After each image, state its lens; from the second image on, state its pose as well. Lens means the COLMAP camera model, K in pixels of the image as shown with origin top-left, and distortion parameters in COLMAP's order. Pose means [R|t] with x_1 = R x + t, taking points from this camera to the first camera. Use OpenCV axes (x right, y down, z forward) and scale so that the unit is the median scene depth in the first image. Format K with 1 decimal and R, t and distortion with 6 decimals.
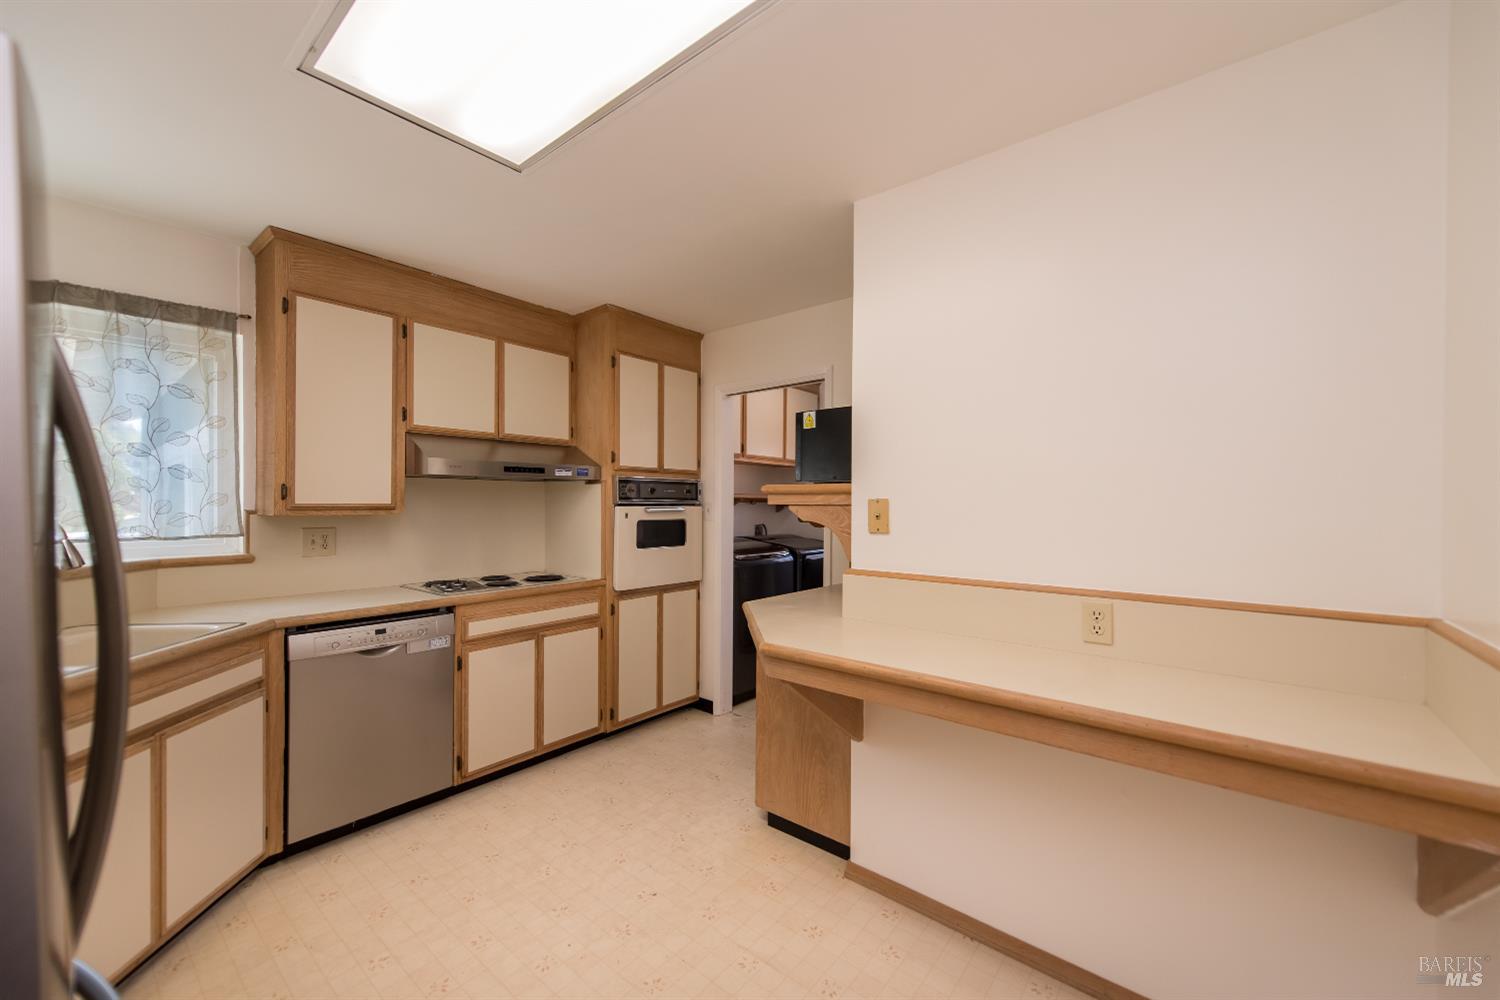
lens RADIAL K [[583.9, 0, 746.1], [0, 583.9, 505.0], [0, 0, 1]] dist [0.003181, -0.000474]
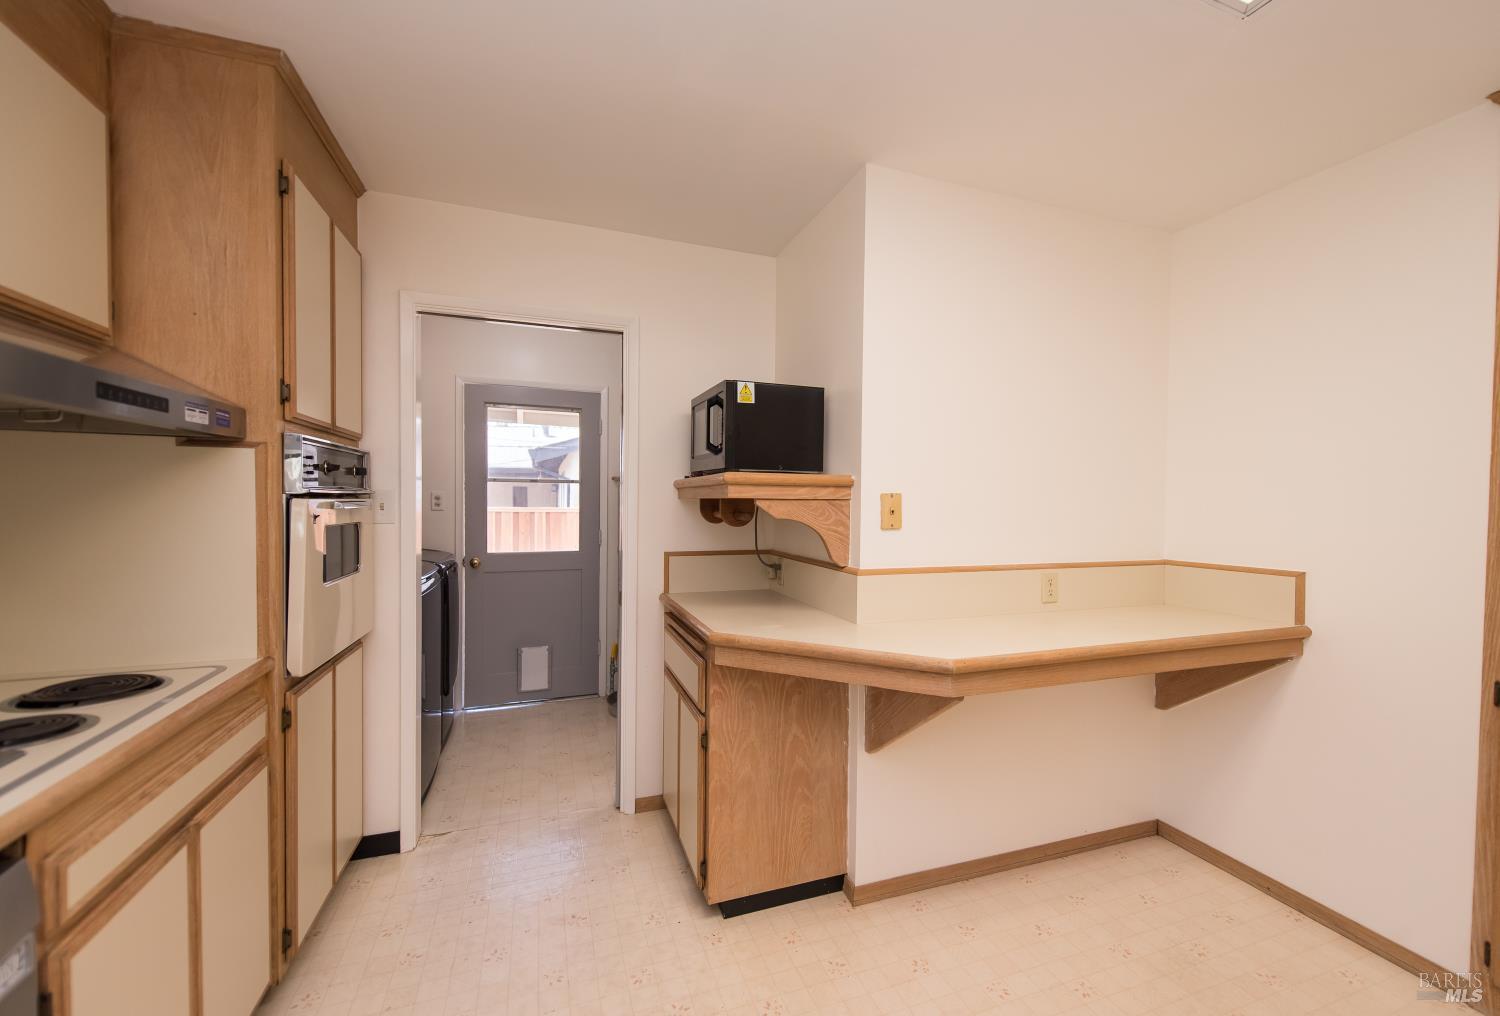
lens RADIAL K [[629.6, 0, 777.3], [0, 629.6, 518.6], [0, 0, 1]] dist [0.003139, -0.000211]
pose [[0.486610, -0.022910, 0.873319, -0.566912], [-0.005381, 0.999559, 0.029220, 0.001304], [-0.873603, -0.018918, 0.486272, 0.490722]]
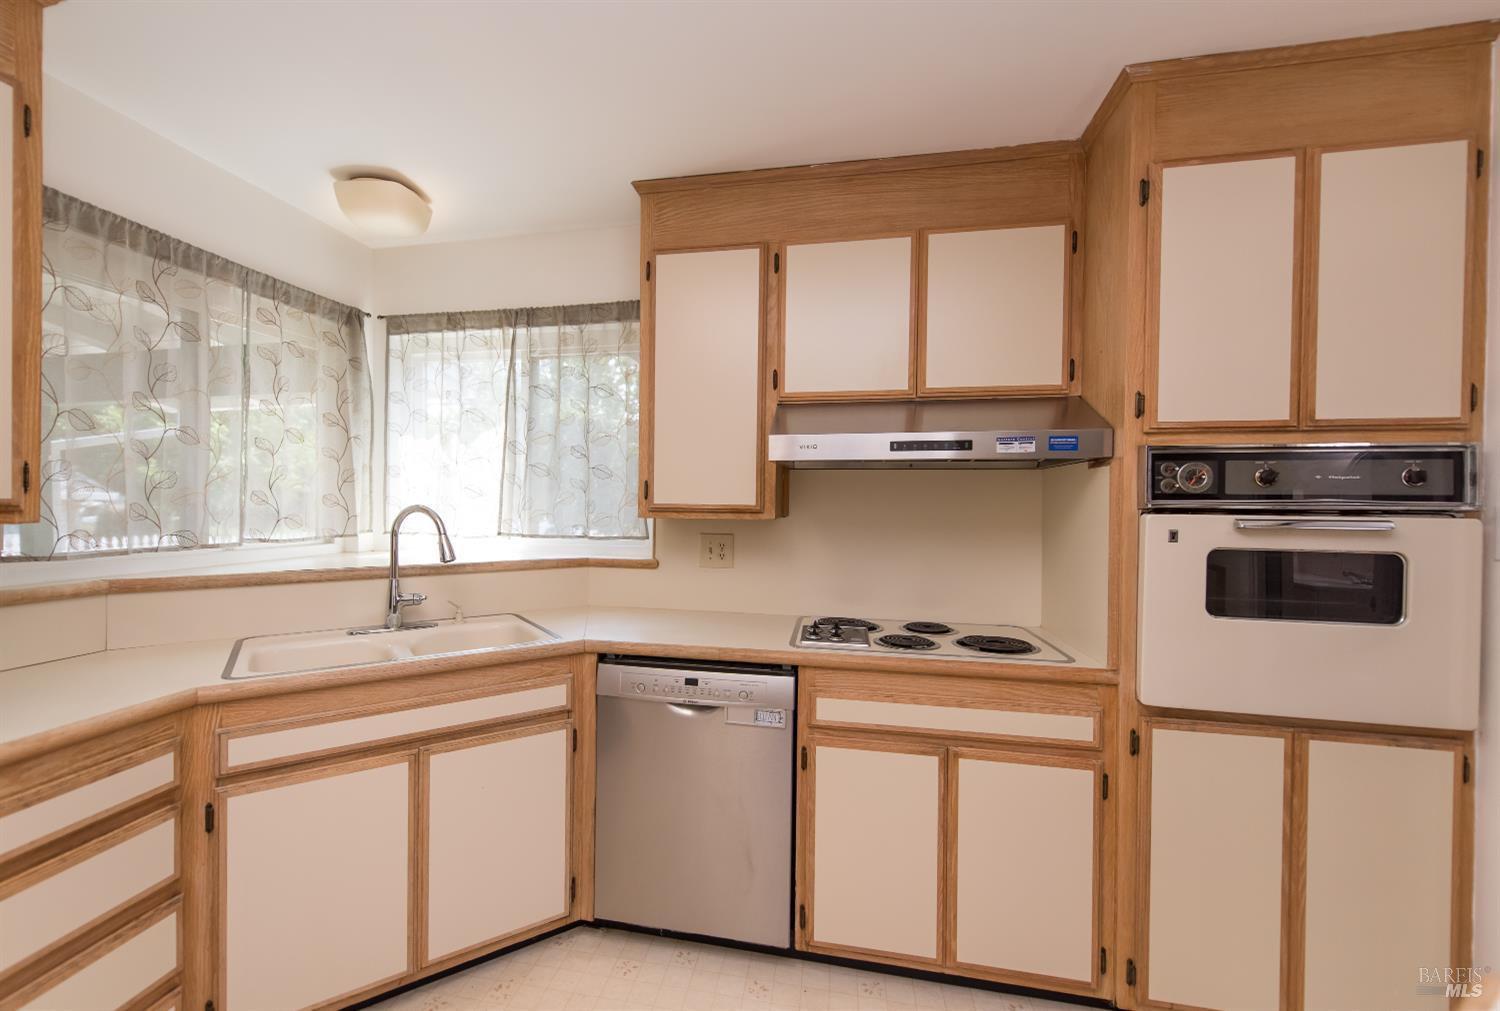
lens RADIAL K [[632.1, 0, 703.2], [0, 632.1, 507.7], [0, 0, 1]] dist [0.002837, -0.000225]
pose [[0.460537, 0.007560, -0.887609, 0.060375], [-0.012175, 0.999923, 0.002200, 0.000430], [0.887557, 0.009794, 0.460593, 0.568351]]
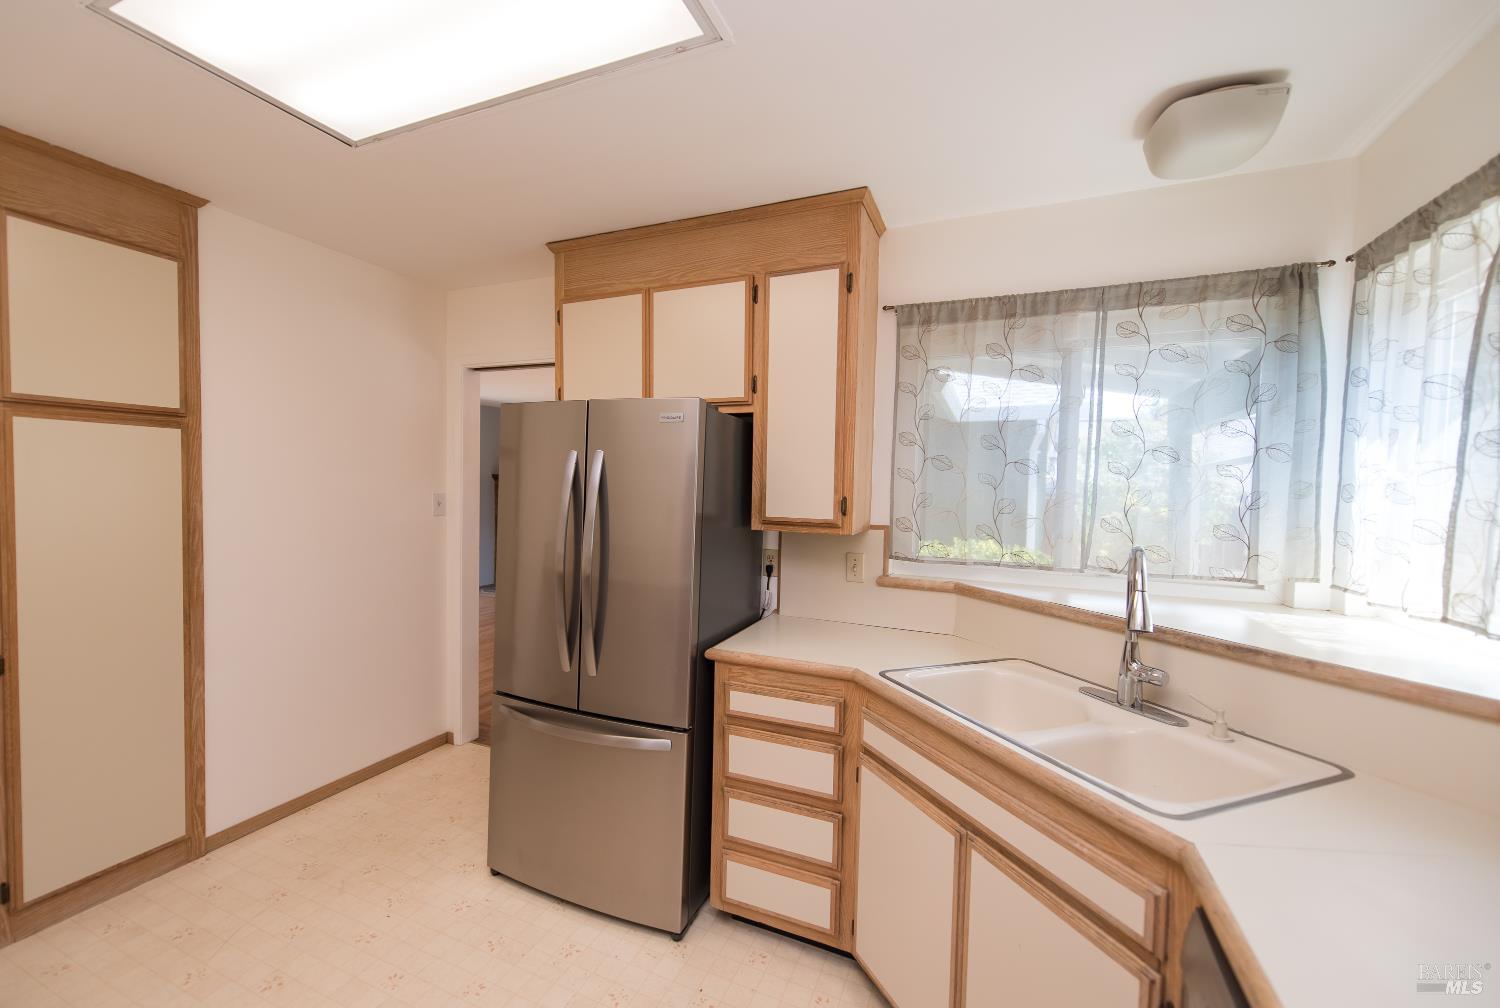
lens RADIAL K [[595.8, 0, 740.9], [0, 595.8, 511.5], [0, 0, 1]] dist [0.018632, -0.006833]
pose [[-0.958819, -0.016233, -0.283553, -0.293836], [-0.030519, 0.998473, 0.046037, -0.040613], [0.282373, 0.052795, -0.957851, 1.018008]]
